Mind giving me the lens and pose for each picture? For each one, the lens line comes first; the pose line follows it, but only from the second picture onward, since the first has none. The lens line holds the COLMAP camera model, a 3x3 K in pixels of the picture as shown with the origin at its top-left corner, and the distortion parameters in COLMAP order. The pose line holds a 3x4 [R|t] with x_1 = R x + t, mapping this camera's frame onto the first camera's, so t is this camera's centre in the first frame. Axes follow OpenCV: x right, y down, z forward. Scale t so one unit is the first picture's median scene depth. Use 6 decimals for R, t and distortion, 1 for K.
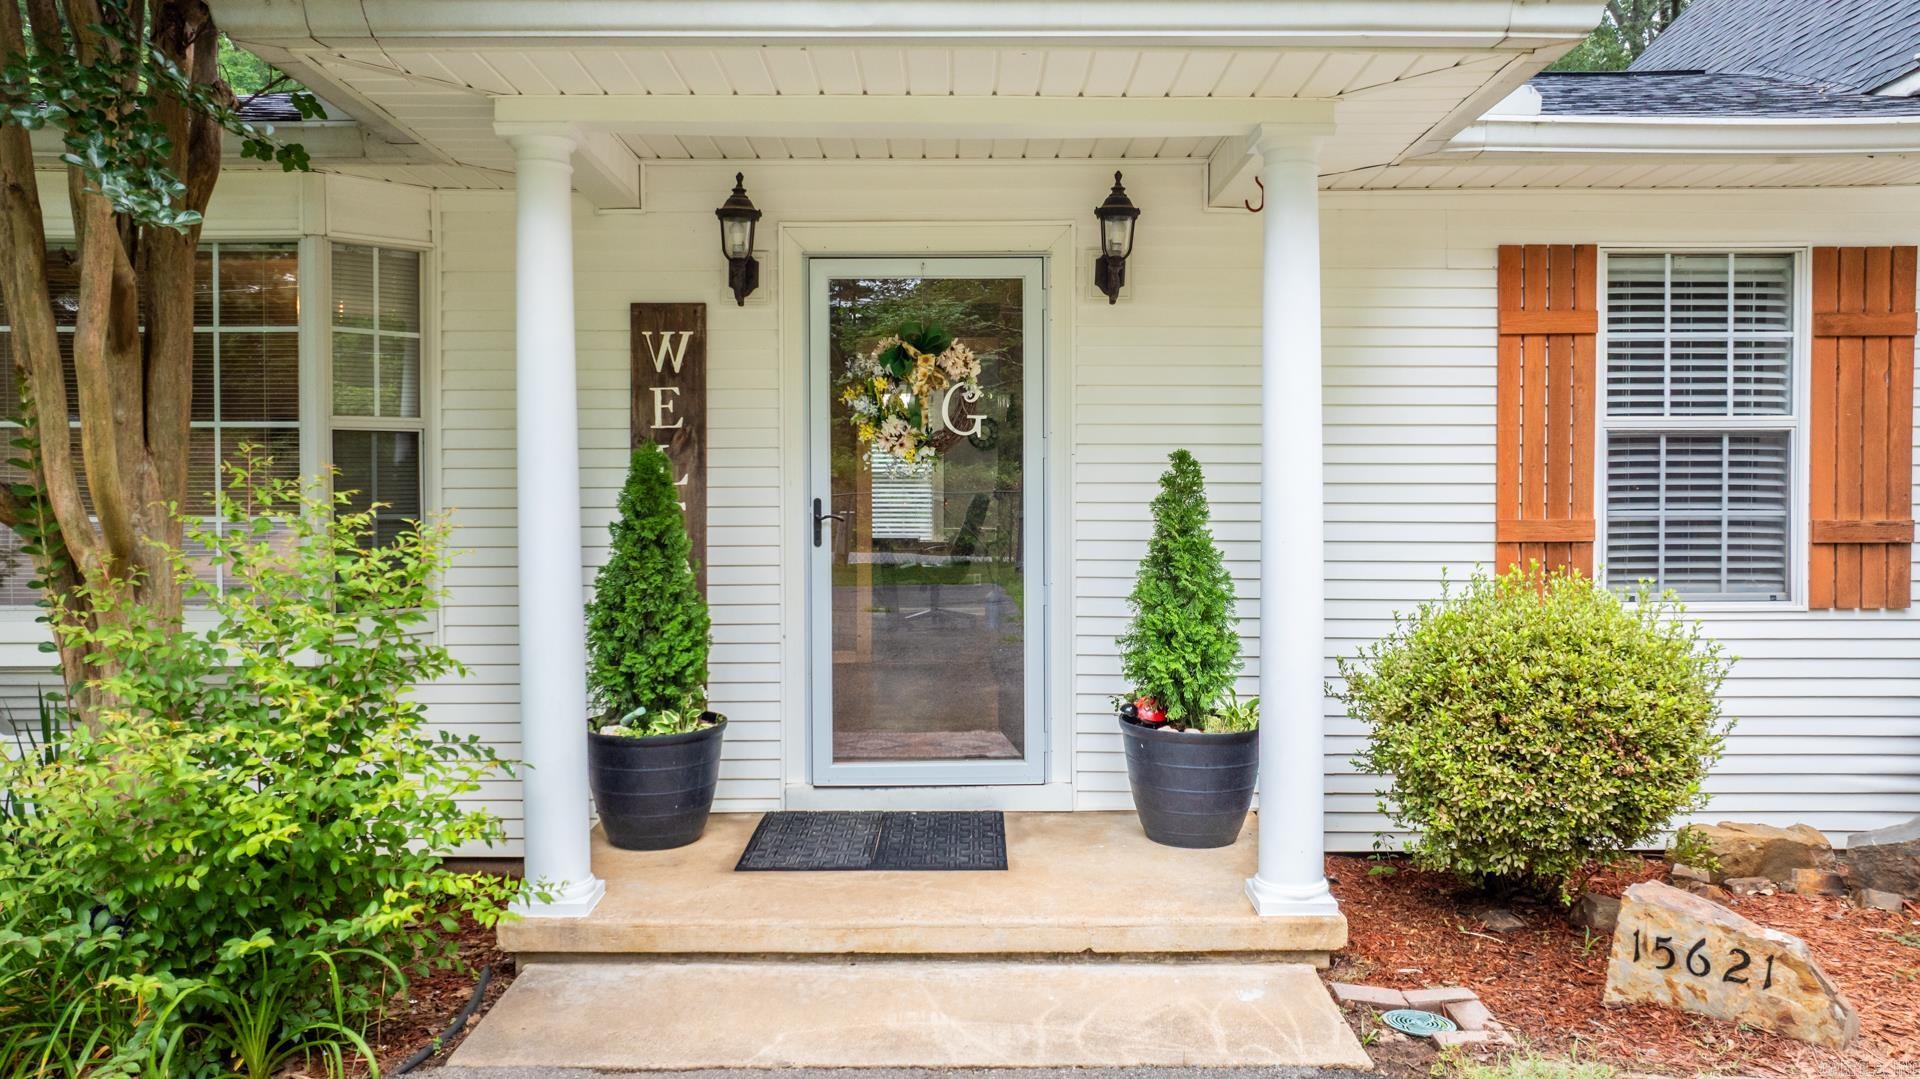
lens RADIAL K [[1364.4, 0, 956.7], [0, 1364.4, 533.6], [0, 0, 1]] dist [-0.008249, 0.002519]
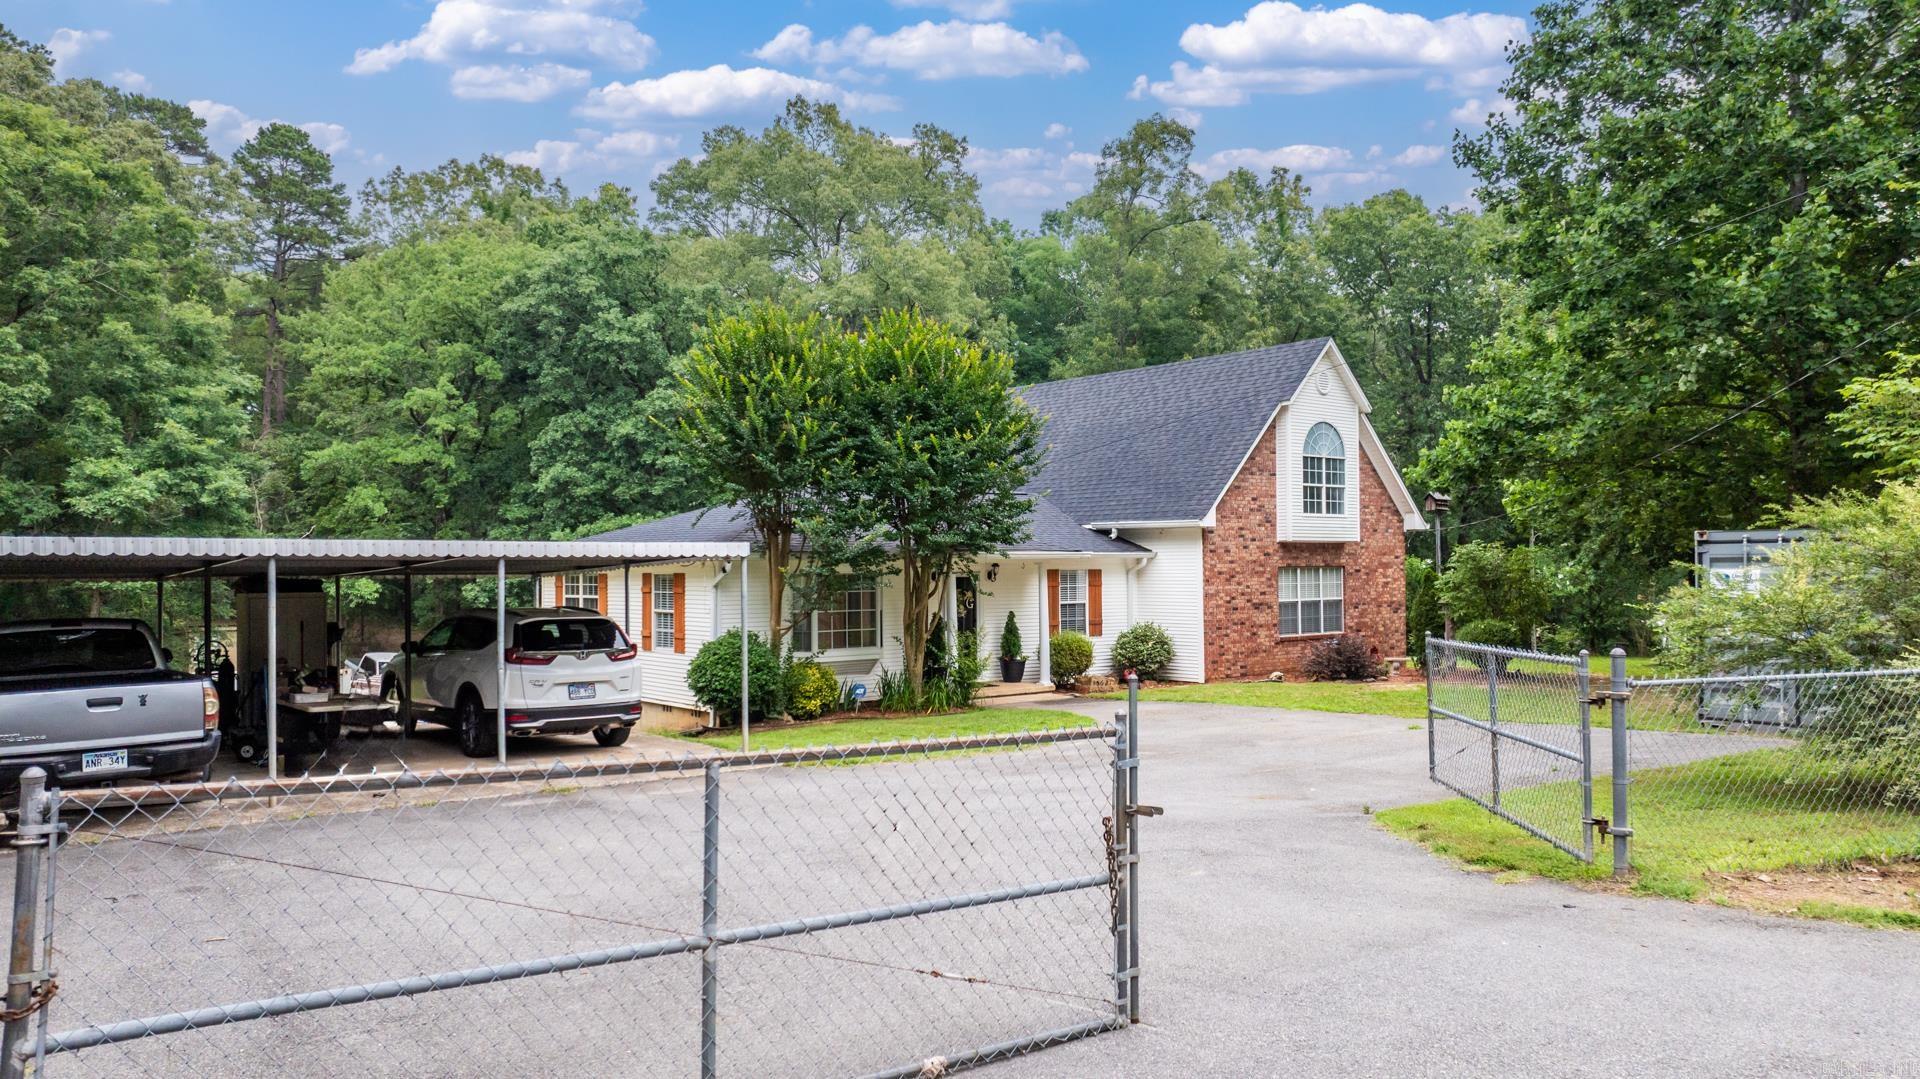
lens RADIAL K [[1364.4, 0, 956.7], [0, 1364.4, 533.6], [0, 0, 1]] dist [-0.008249, 0.002519]
pose [[0.779031, 0.010557, 0.626896, -3.325711], [0.020713, 0.998879, -0.042560, -0.138269], [-0.626643, 0.046140, 0.777939, -3.034320]]
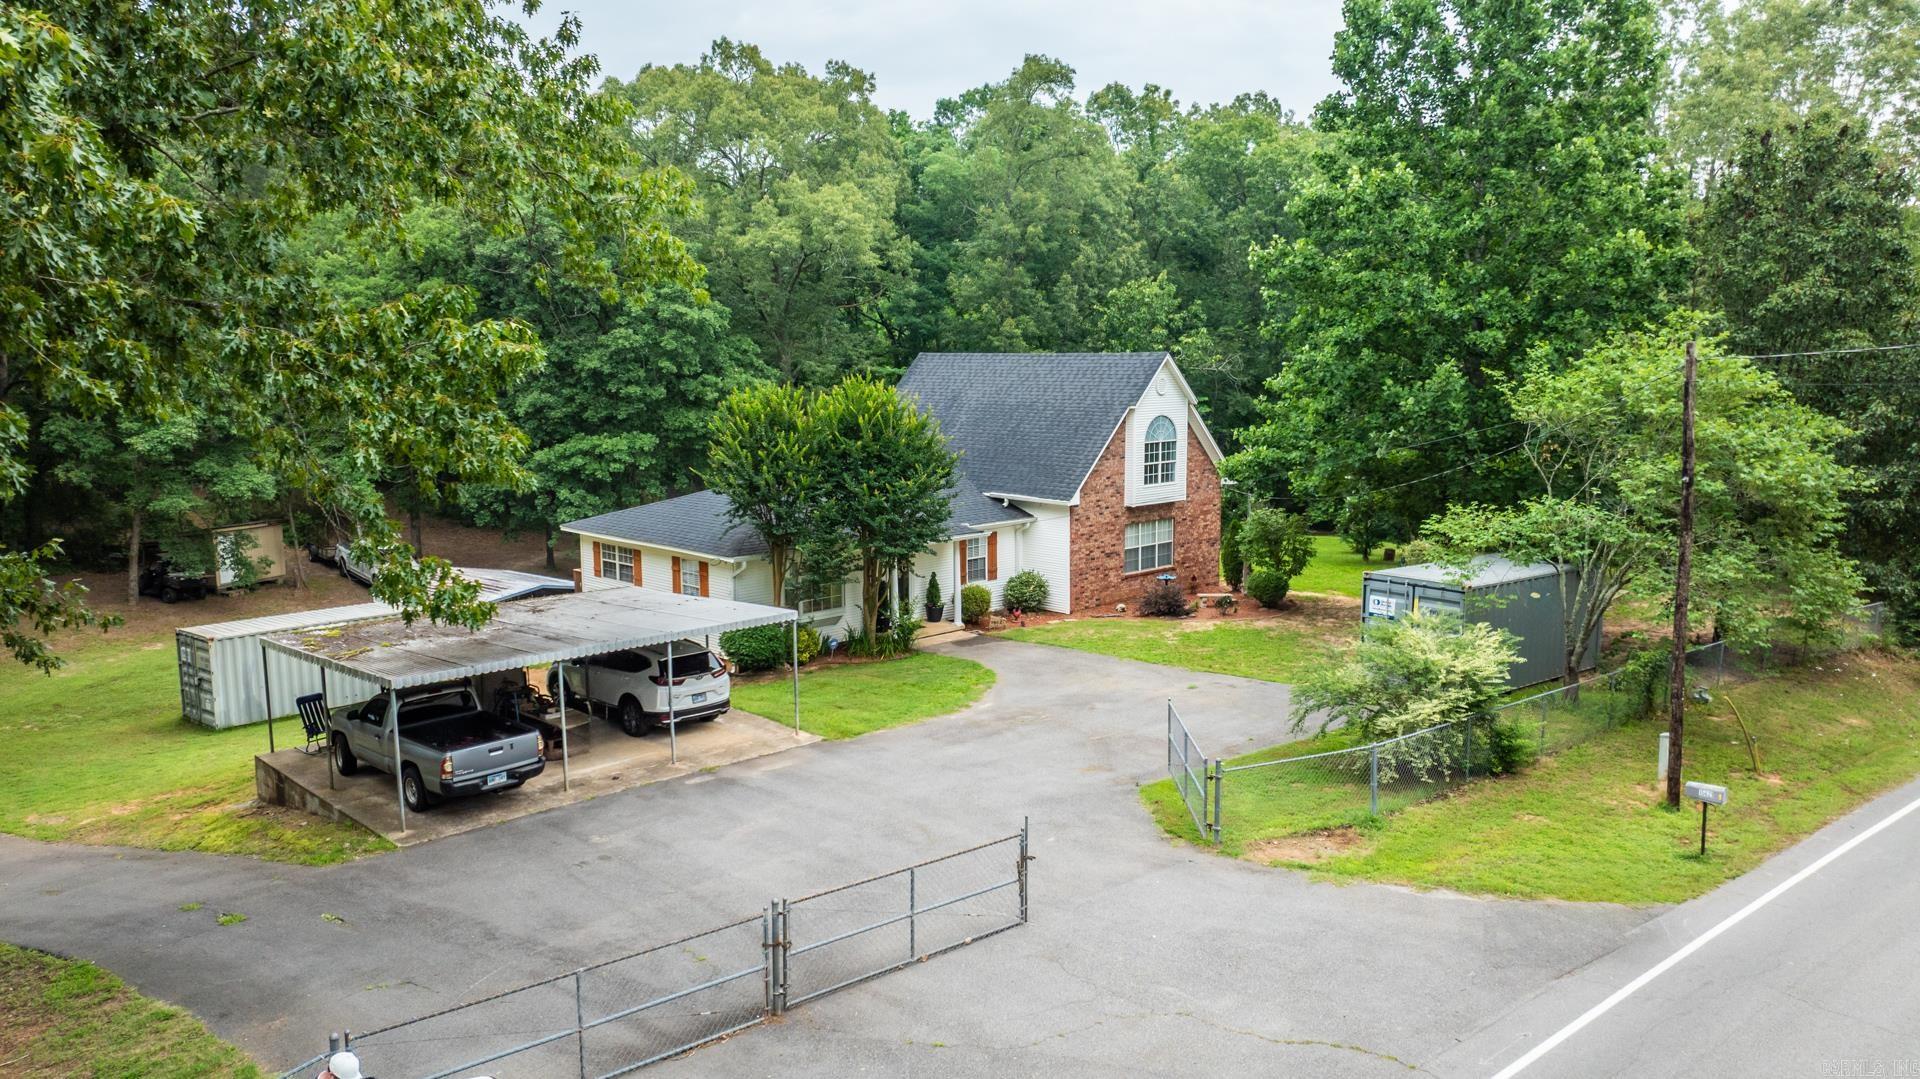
lens RADIAL K [[1394.1, 0, 960.0], [0, 1394.1, 539.5], [0, 0, 1]] dist [-0.005434, -0.001195]
pose [[0.719613, -0.098962, 0.687288, -4.921730], [0.020256, 0.992363, 0.121680, -1.150297], [-0.694080, -0.073640, 0.716121, -4.544569]]
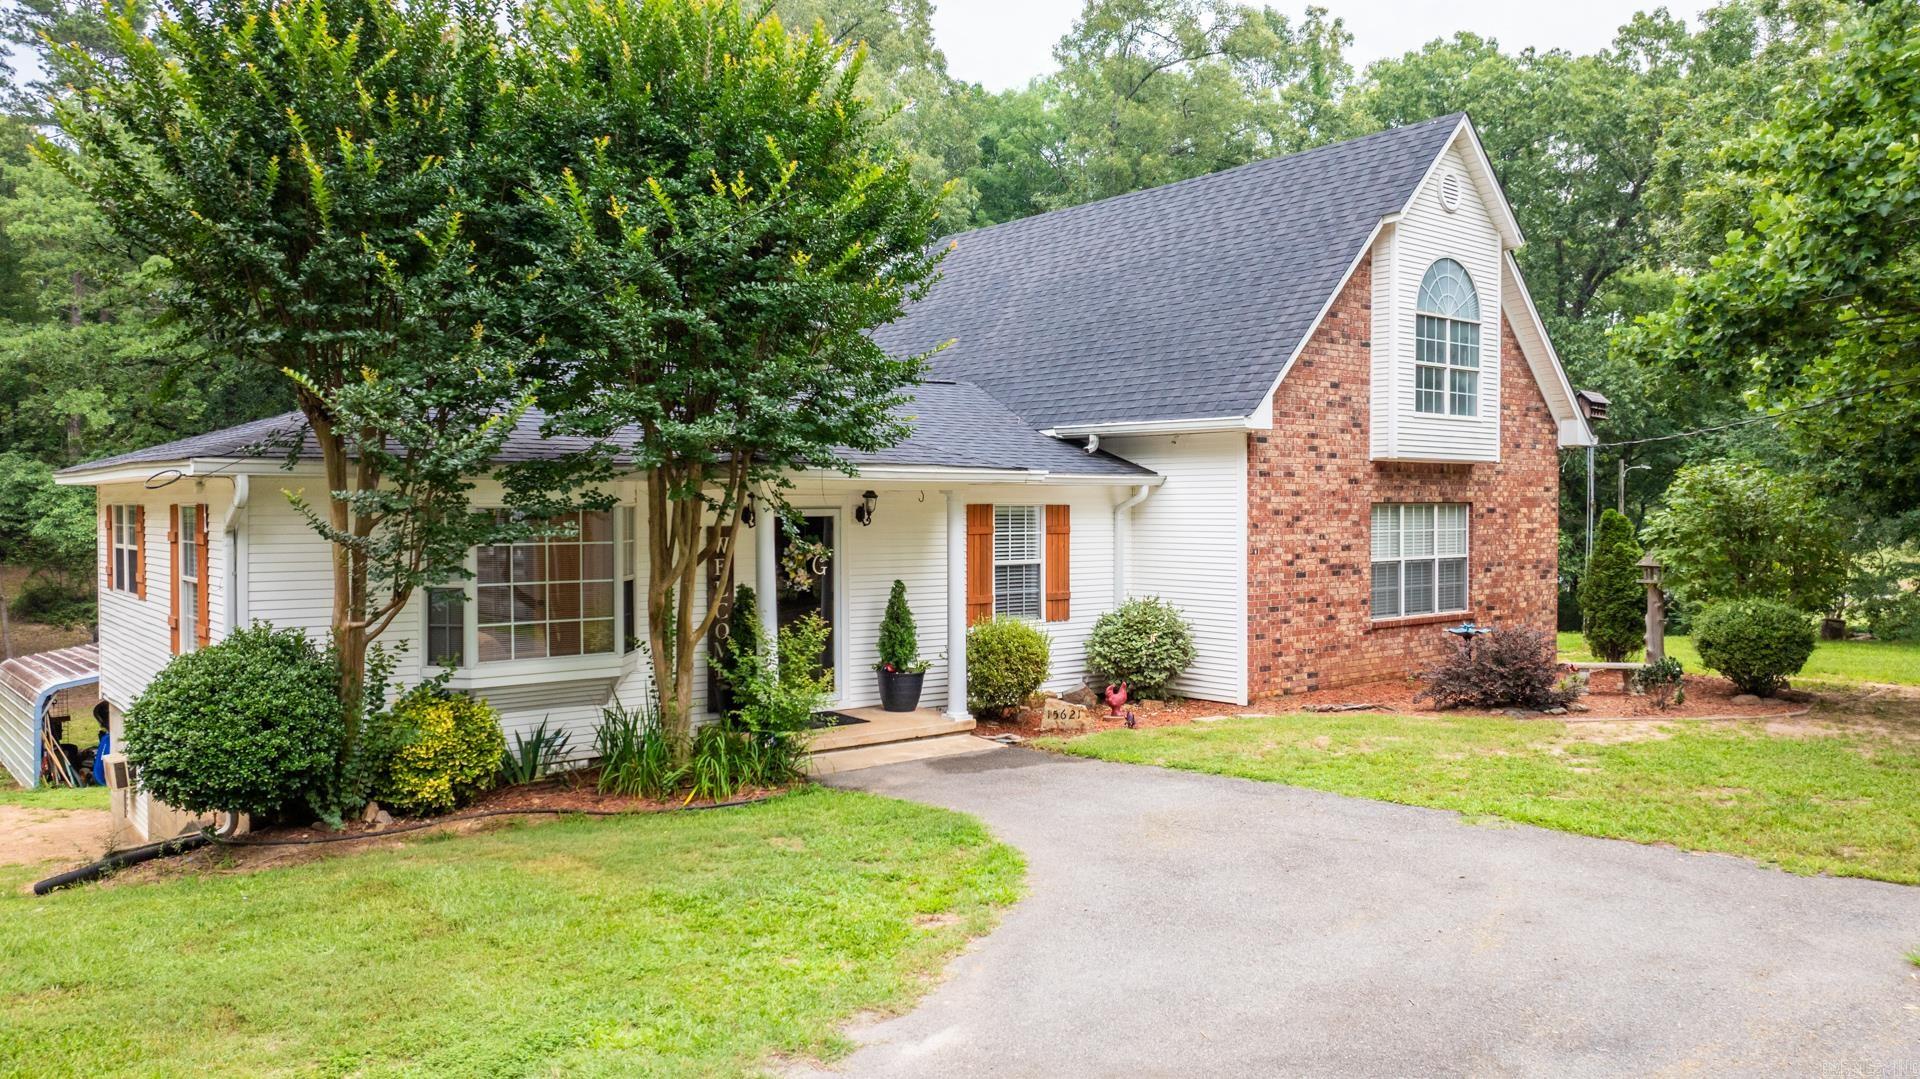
lens RADIAL K [[1364.4, 0, 956.7], [0, 1364.4, 533.6], [0, 0, 1]] dist [-0.008249, 0.002519]
pose [[0.776720, -0.012111, 0.629730, -1.551759], [0.014389, 0.999895, 0.001483, -0.158536], [-0.629682, 0.007910, 0.776813, -1.344366]]
